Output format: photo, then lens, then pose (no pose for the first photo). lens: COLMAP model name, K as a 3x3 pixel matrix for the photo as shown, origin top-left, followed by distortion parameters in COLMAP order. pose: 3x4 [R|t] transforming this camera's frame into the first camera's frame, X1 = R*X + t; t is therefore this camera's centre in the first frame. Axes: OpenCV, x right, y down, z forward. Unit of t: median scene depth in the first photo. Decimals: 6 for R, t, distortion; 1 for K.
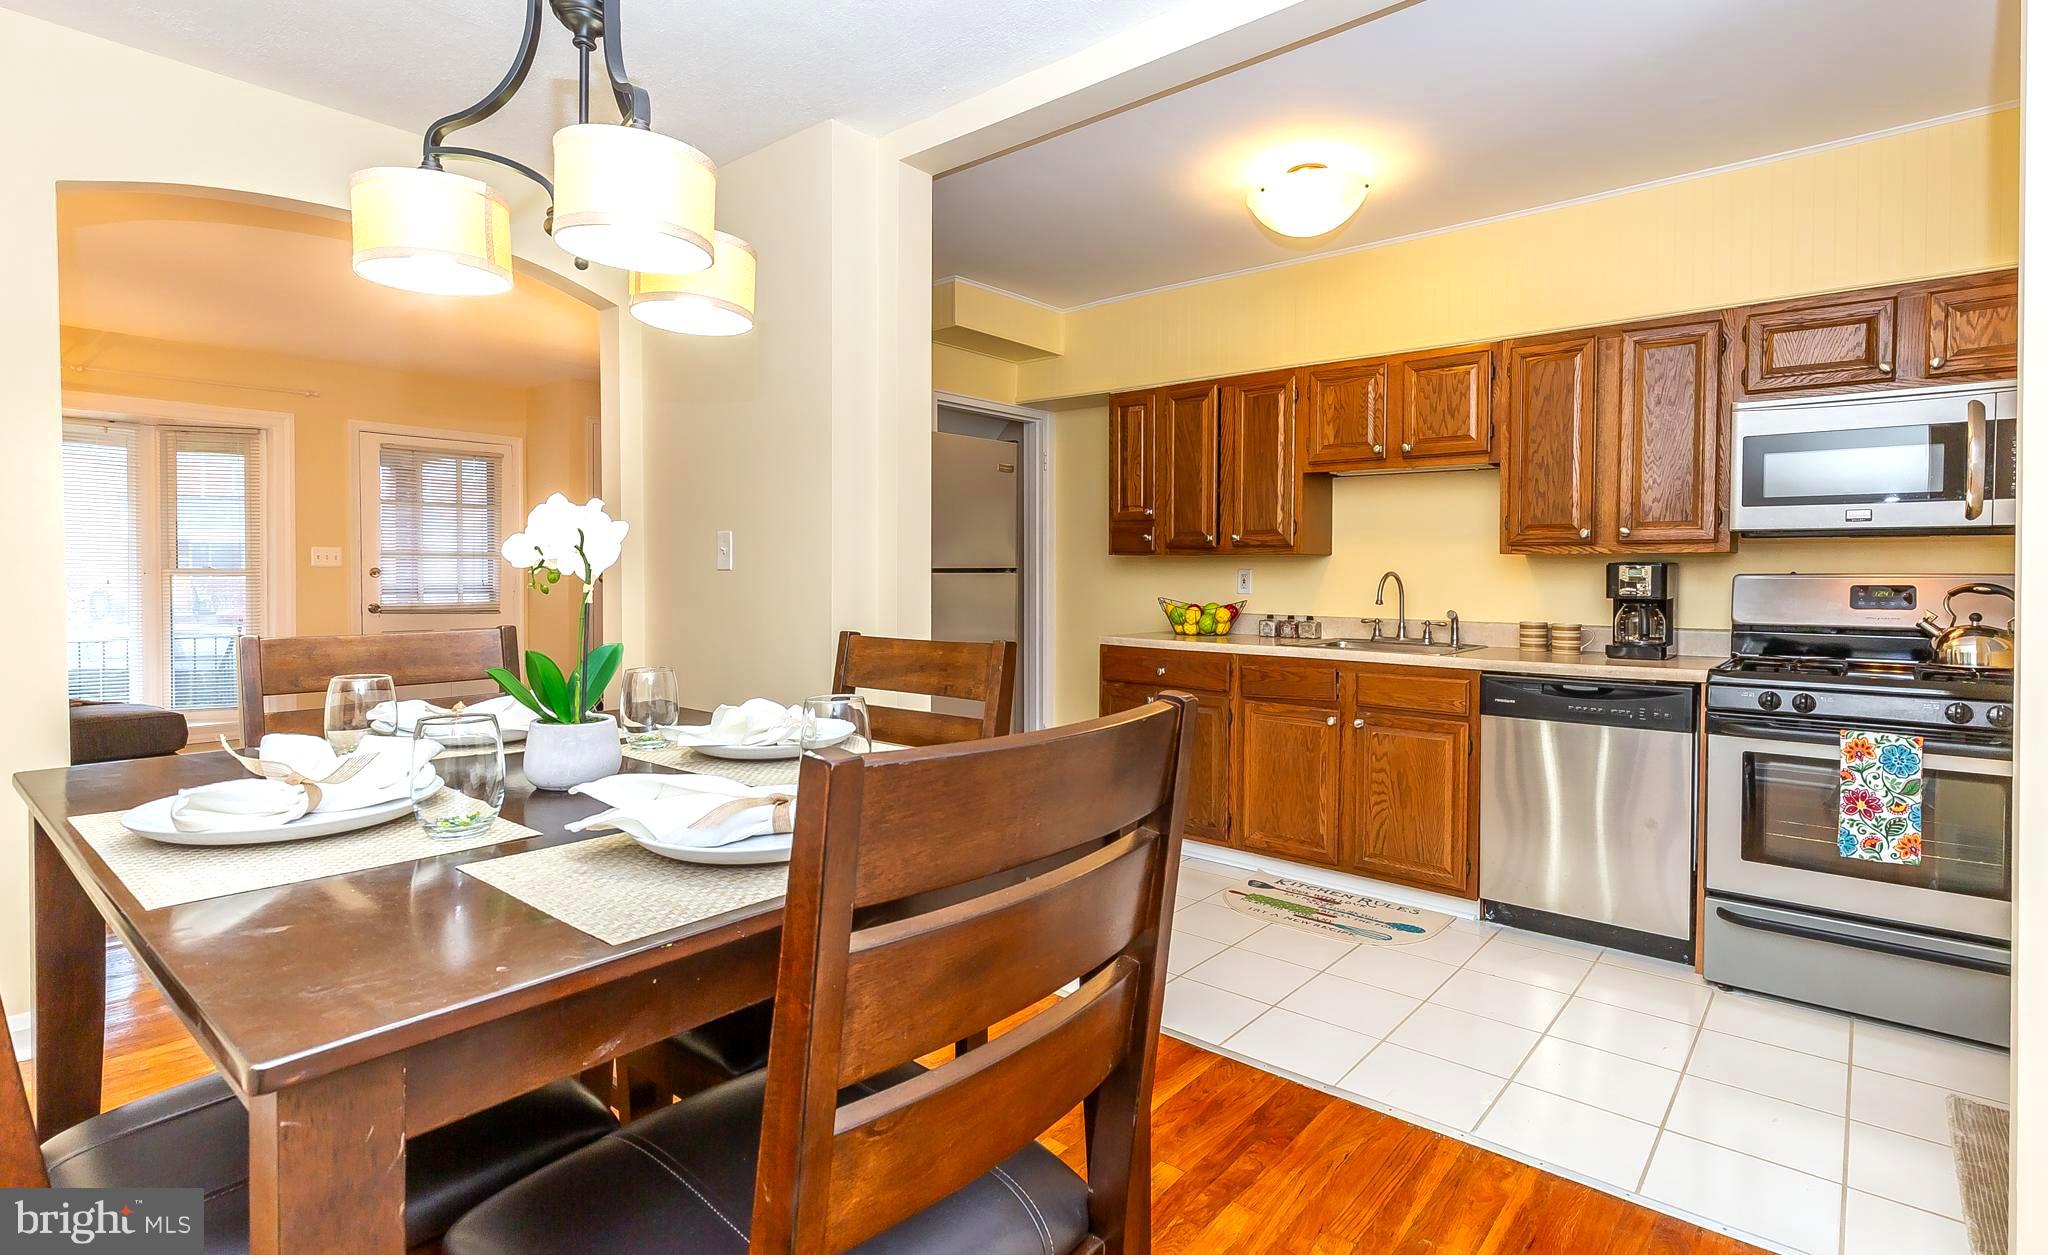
lens RADIAL K [[979.4, 0, 1061.8], [0, 979.4, 590.2], [0, 0, 1]] dist [-0.000350, -0.000160]
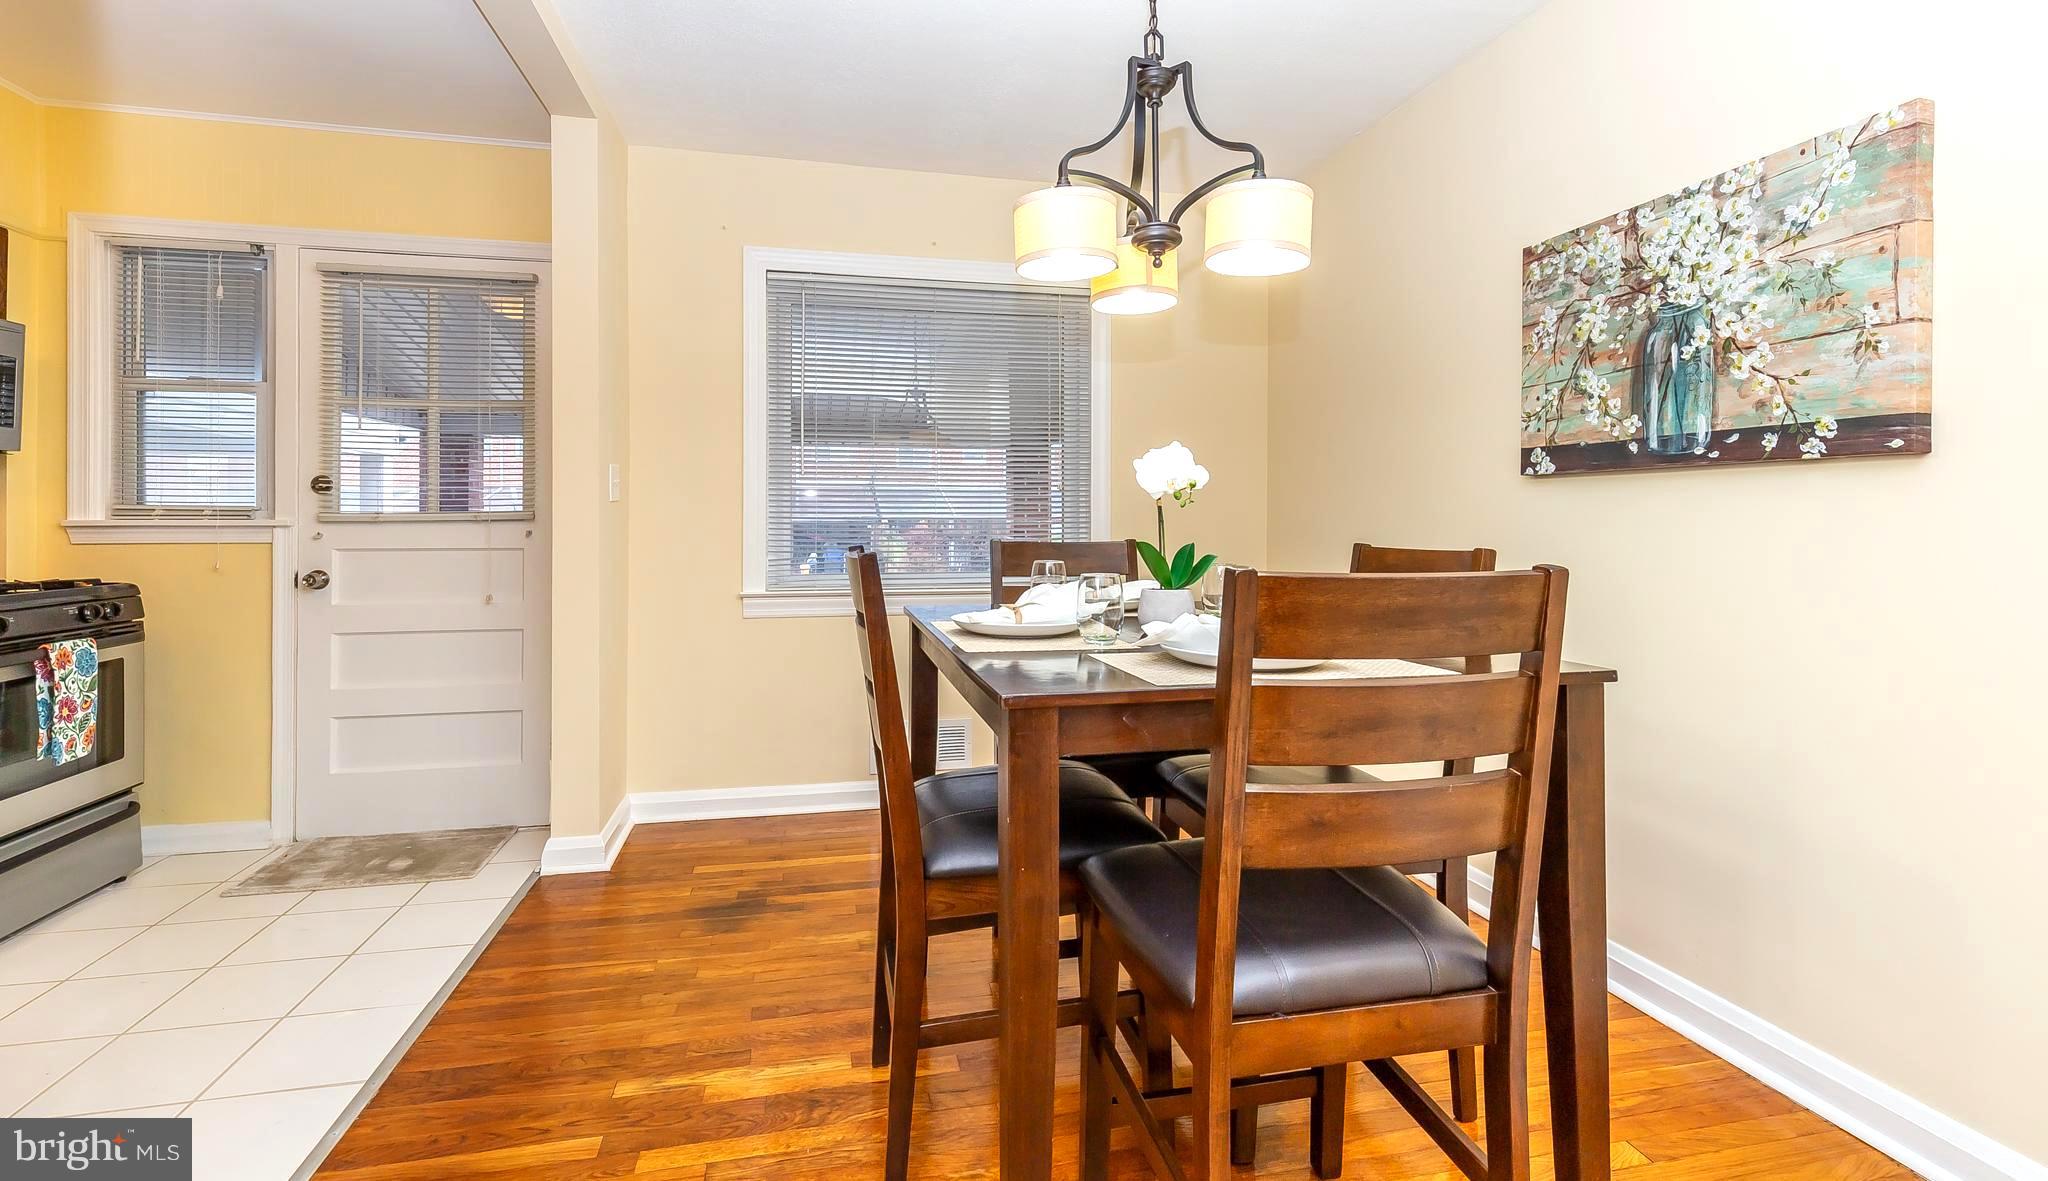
lens RADIAL K [[927.3, 0, 1017.4], [0, 927.3, 517.5], [0, 0, 1]] dist [0.000396, -0.000239]
pose [[-0.789234, -0.005911, 0.614064, -0.471250], [0.003496, 0.999894, 0.014117, -0.000341], [-0.614082, 0.013289, -0.789130, 0.896784]]
